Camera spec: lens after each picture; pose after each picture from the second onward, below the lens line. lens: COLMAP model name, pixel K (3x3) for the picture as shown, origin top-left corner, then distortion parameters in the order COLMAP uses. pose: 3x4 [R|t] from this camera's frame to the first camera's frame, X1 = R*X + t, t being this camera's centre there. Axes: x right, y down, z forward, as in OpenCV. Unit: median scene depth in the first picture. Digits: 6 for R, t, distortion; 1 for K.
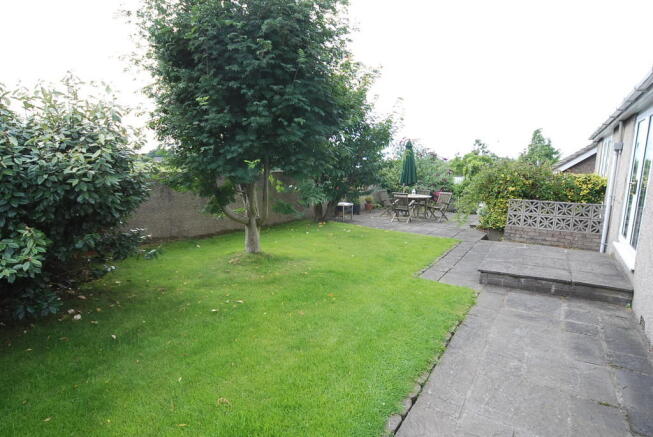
lens RADIAL K [[346.5, 0, 327.2], [0, 346.5, 223.7], [0, 0, 1]] dist [-0.016426, 0.001532]
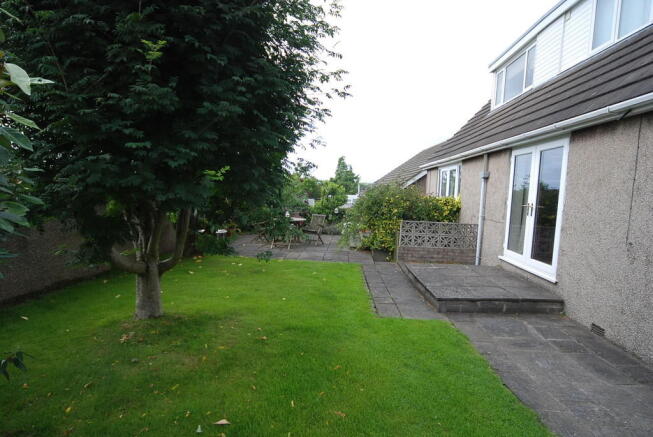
lens RADIAL K [[346.5, 0, 327.2], [0, 346.5, 223.7], [0, 0, 1]] dist [-0.016426, 0.001532]
pose [[0.858202, -0.031079, 0.512371, -0.260327], [0.060532, 0.997328, -0.040894, -0.043215], [-0.509731, 0.066110, 0.857790, 0.283826]]
